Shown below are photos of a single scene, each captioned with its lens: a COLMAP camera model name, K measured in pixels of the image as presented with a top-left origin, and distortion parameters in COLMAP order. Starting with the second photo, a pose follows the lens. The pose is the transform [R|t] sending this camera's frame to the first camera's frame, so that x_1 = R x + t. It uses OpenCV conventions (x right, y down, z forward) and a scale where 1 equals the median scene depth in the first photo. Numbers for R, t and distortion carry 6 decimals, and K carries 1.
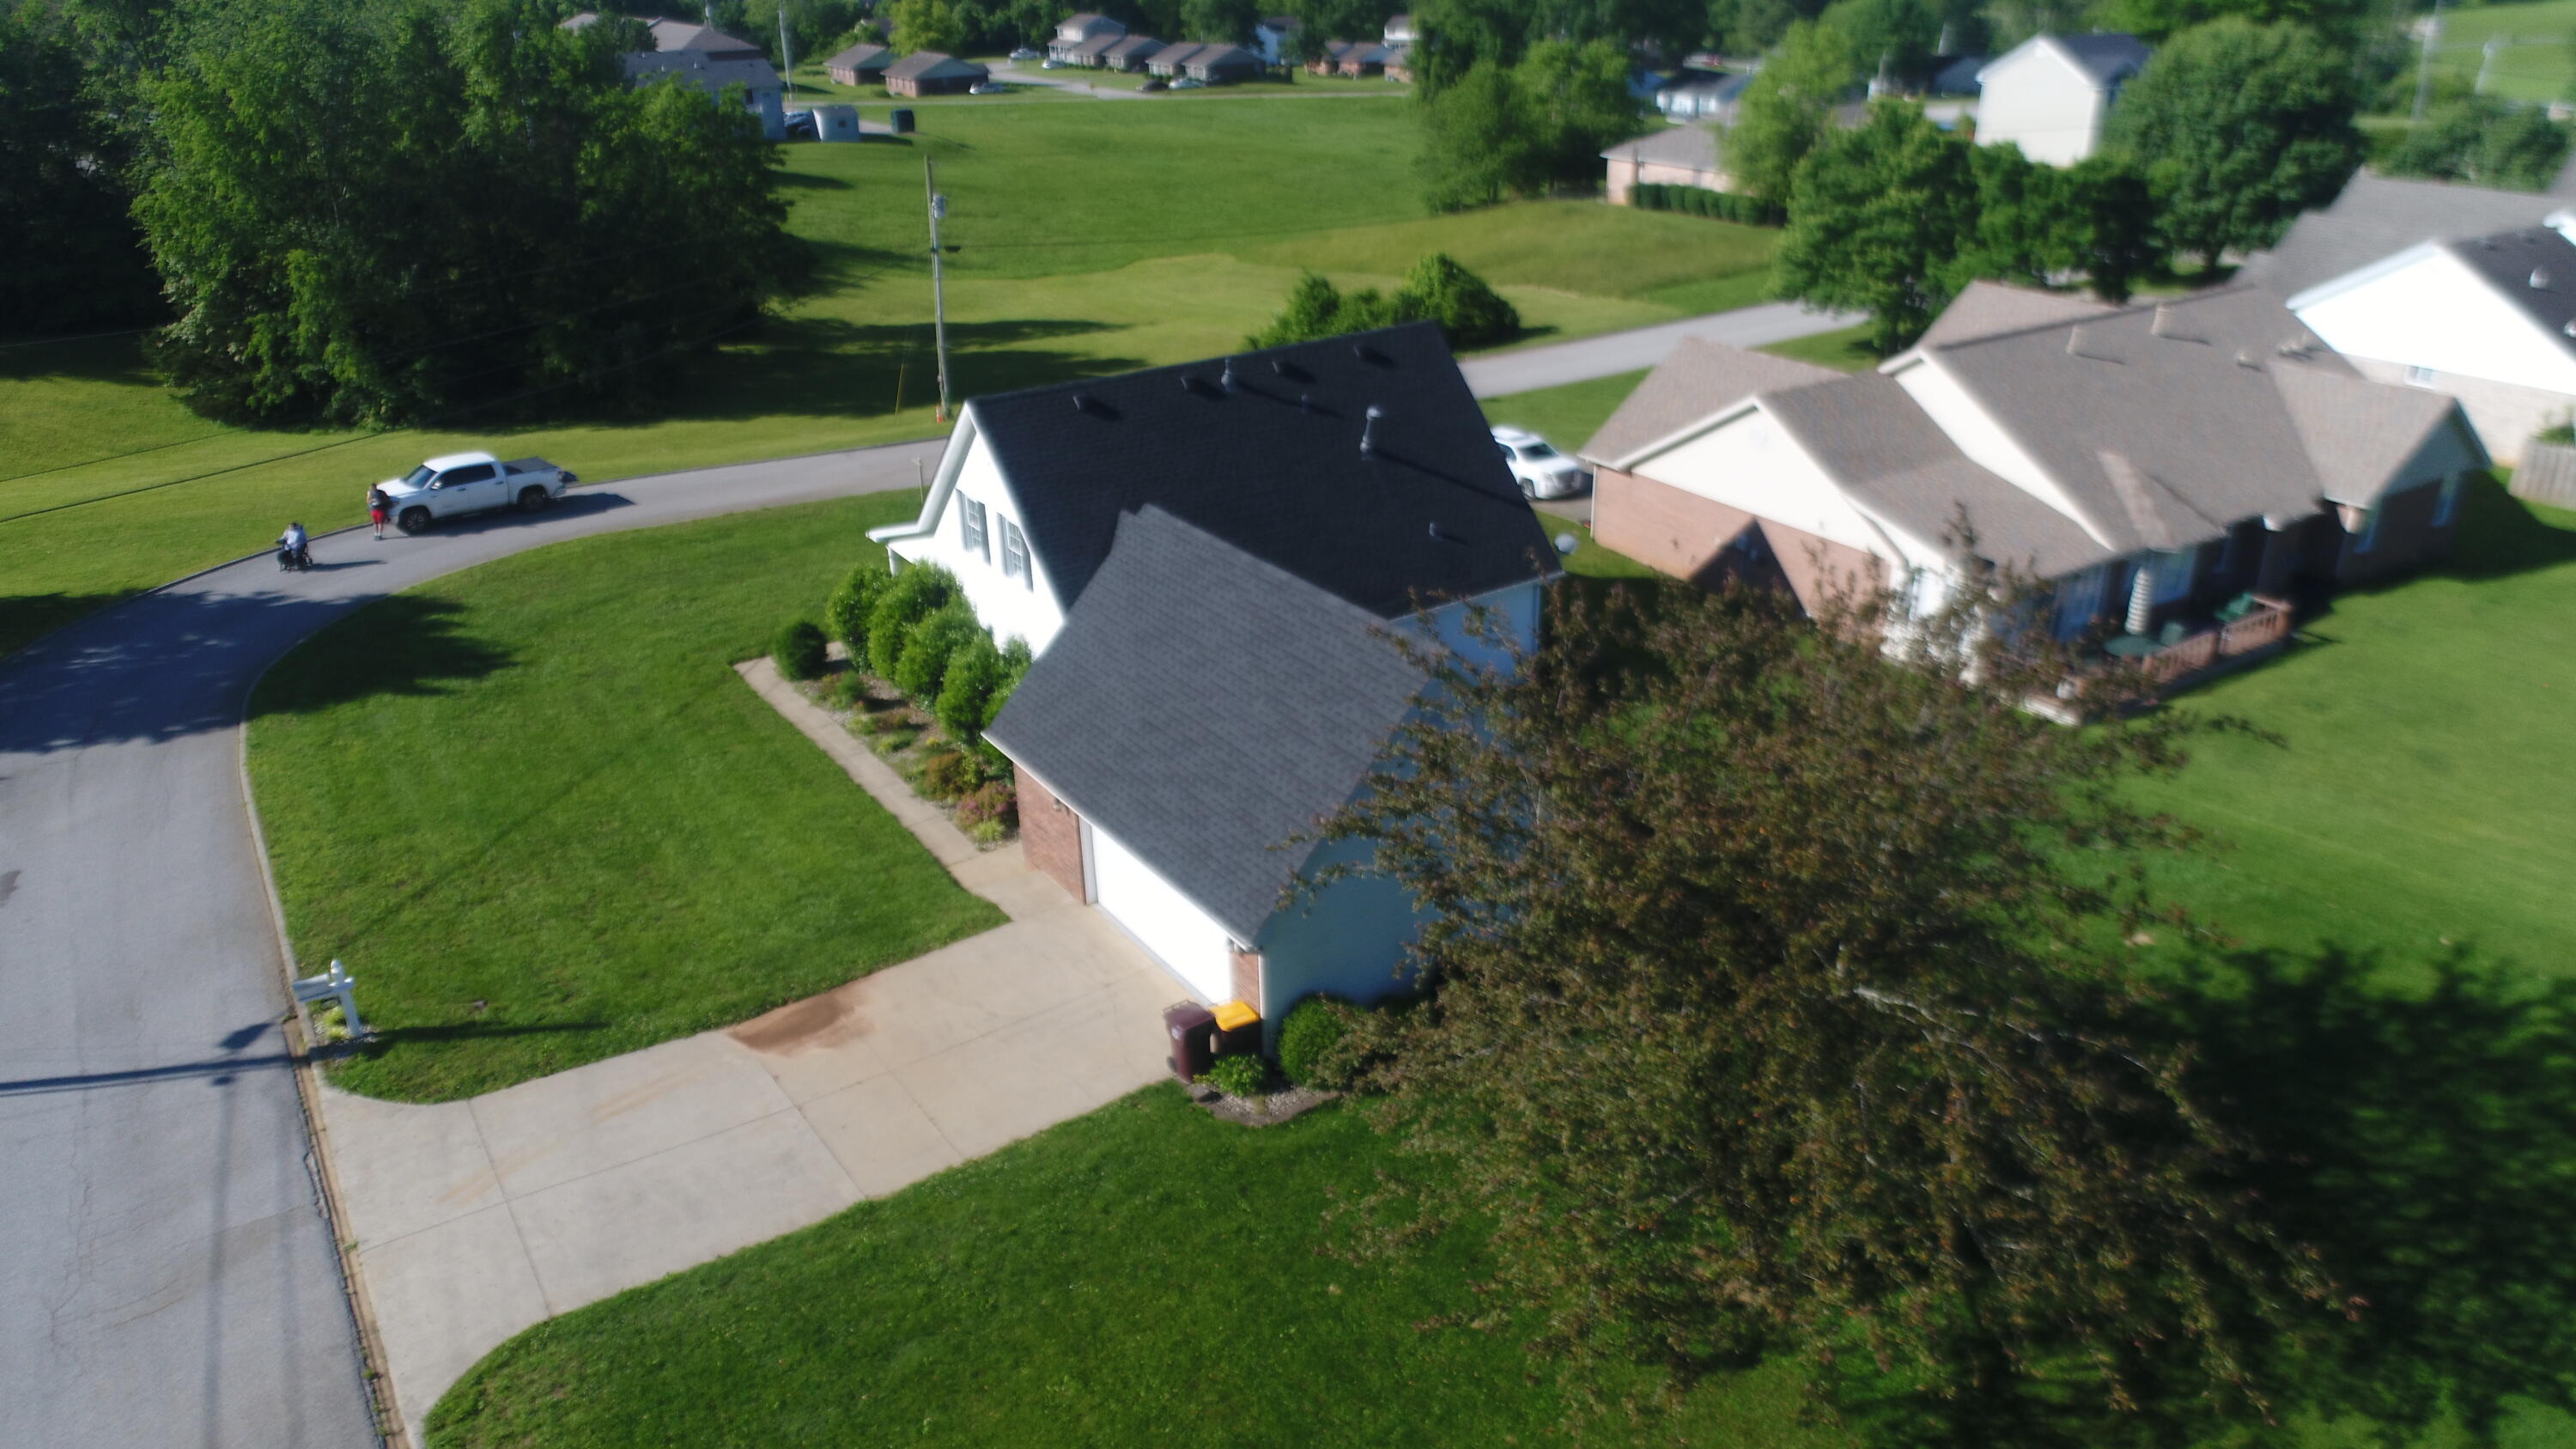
lens RADIAL K [[1703.2, 0, 1294.6], [0, 1703.2, 722.6], [0, 0, 1]] dist [-0.002883, 0.000615]
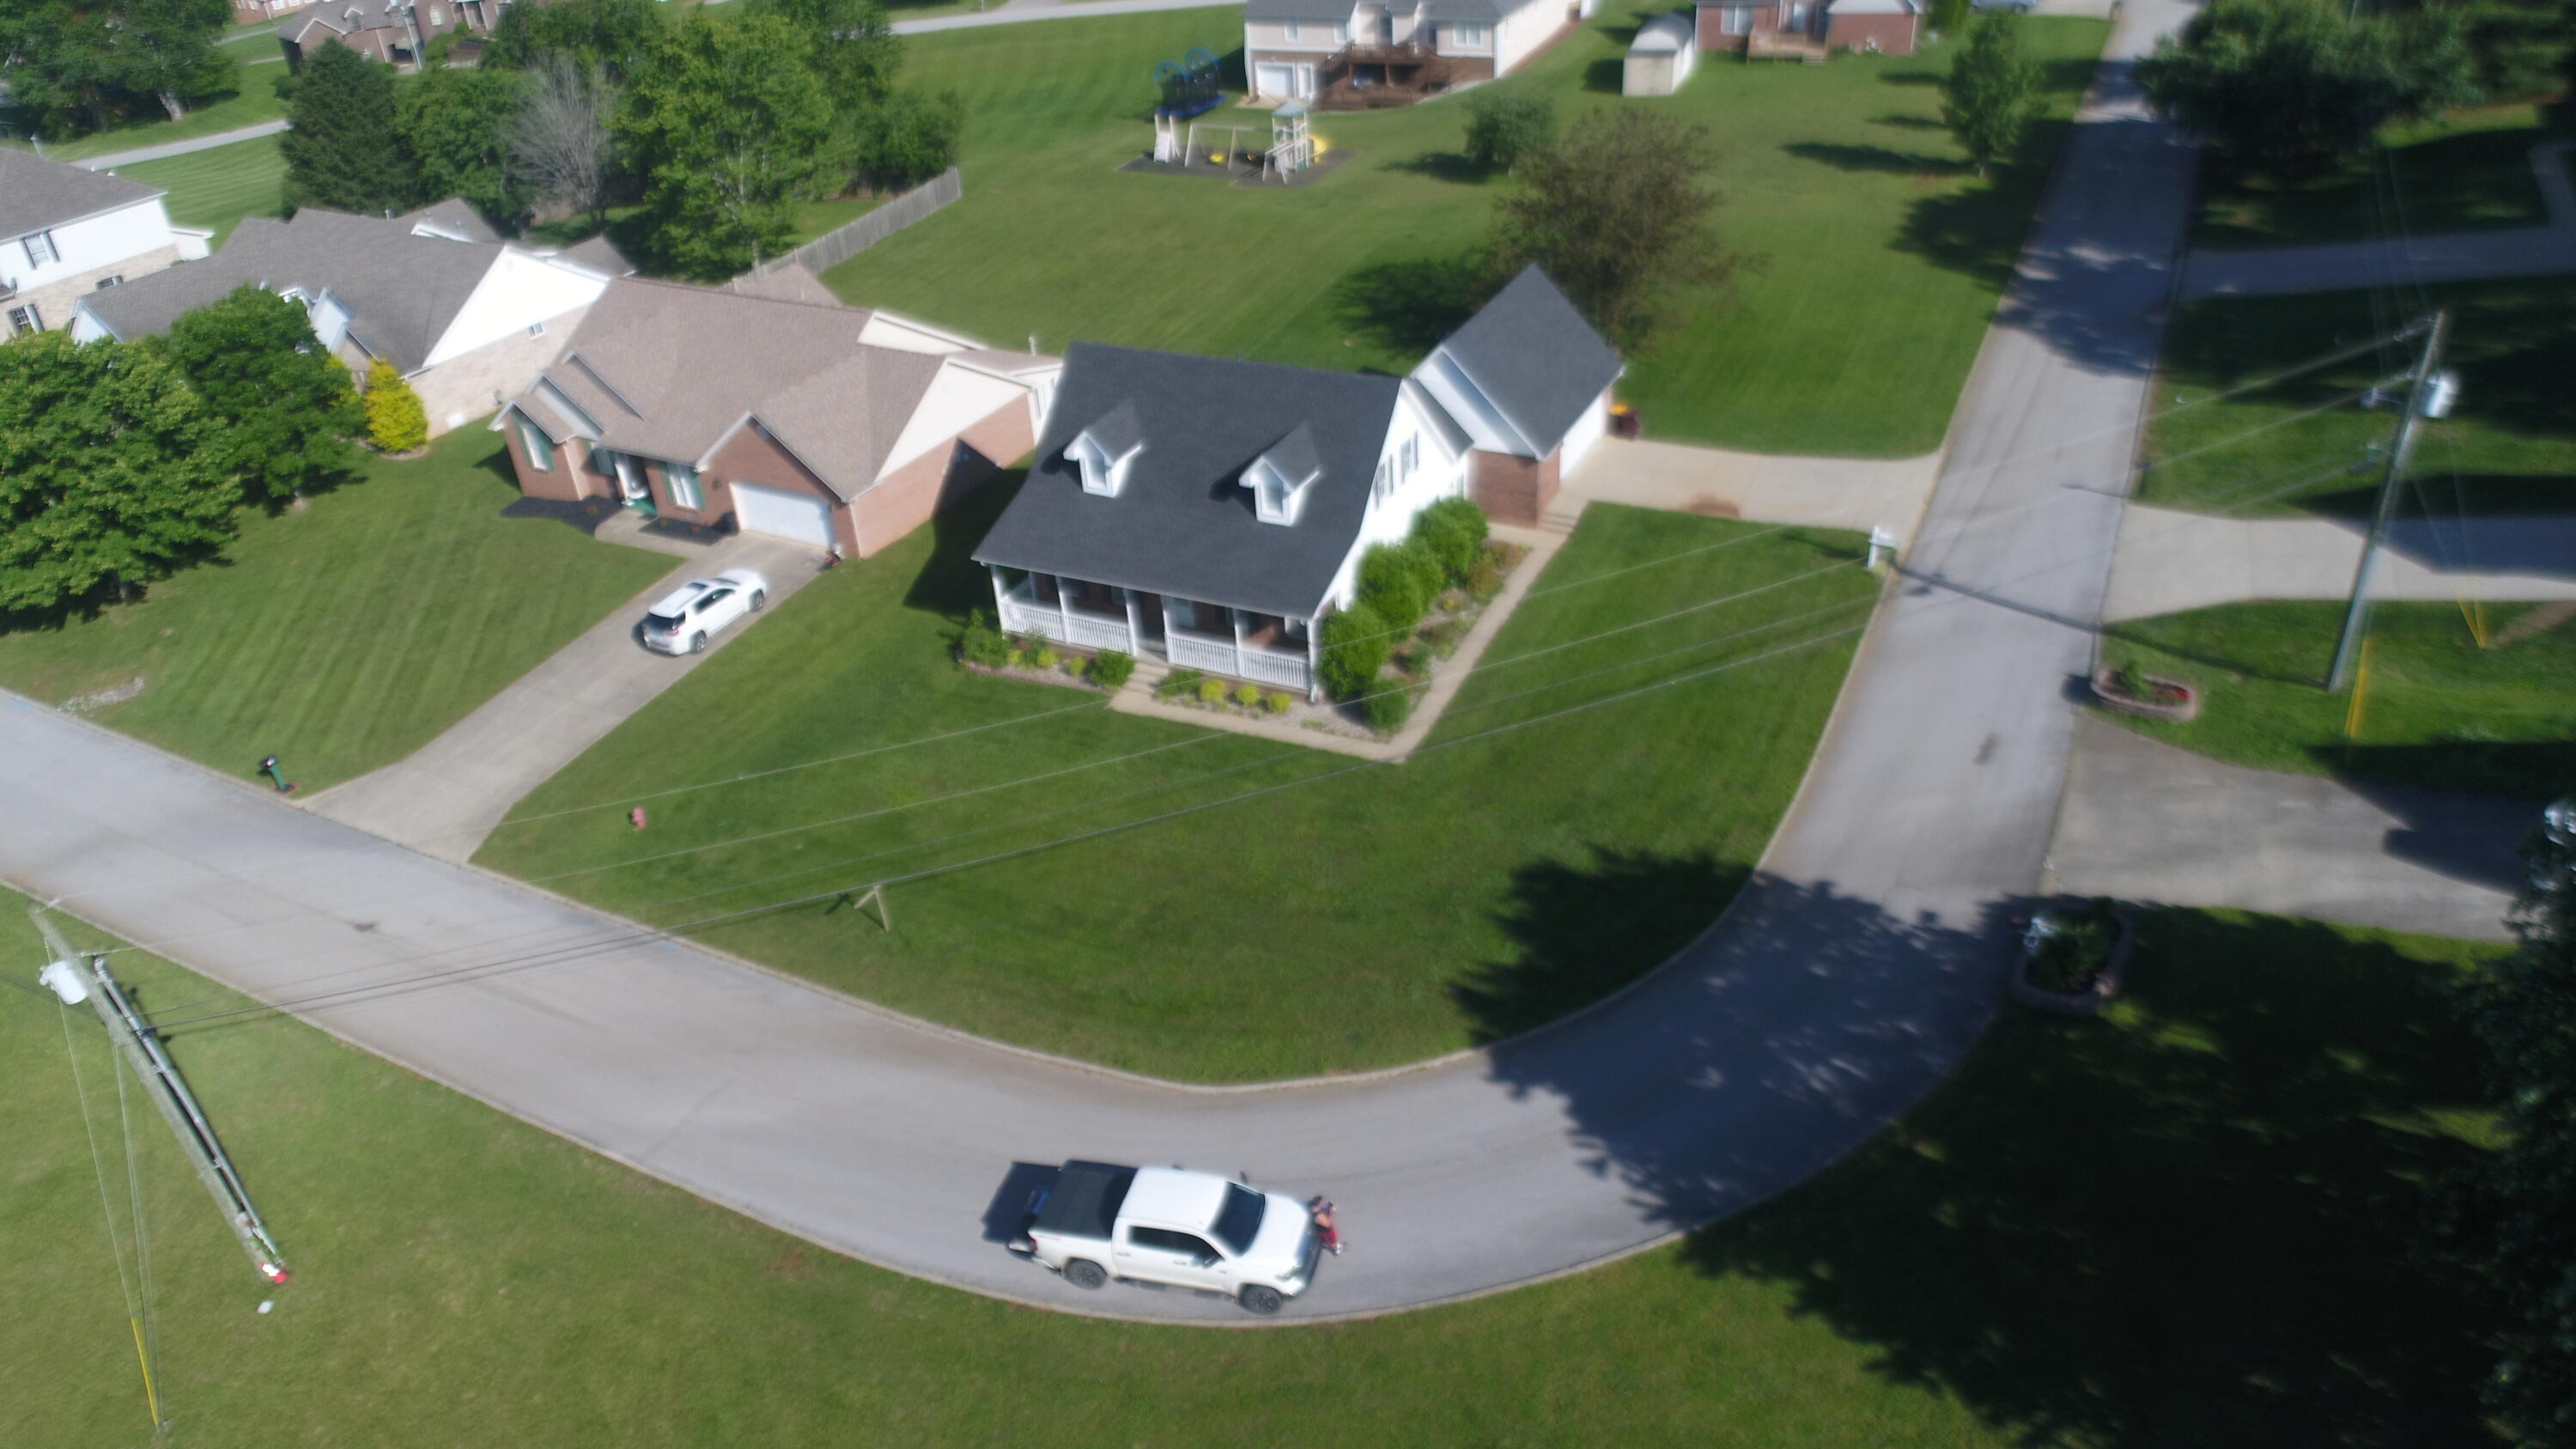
lens RADIAL K [[1703.2, 0, 1232.5], [0, 1703.2, 706.8], [0, 0, 1]] dist [-0.002883, 0.000615]
pose [[-0.469967, -0.410375, 0.781488, -1.241238], [0.447588, 0.652294, 0.611700, -0.867782], [-0.760786, 0.637264, -0.122878, 1.306988]]
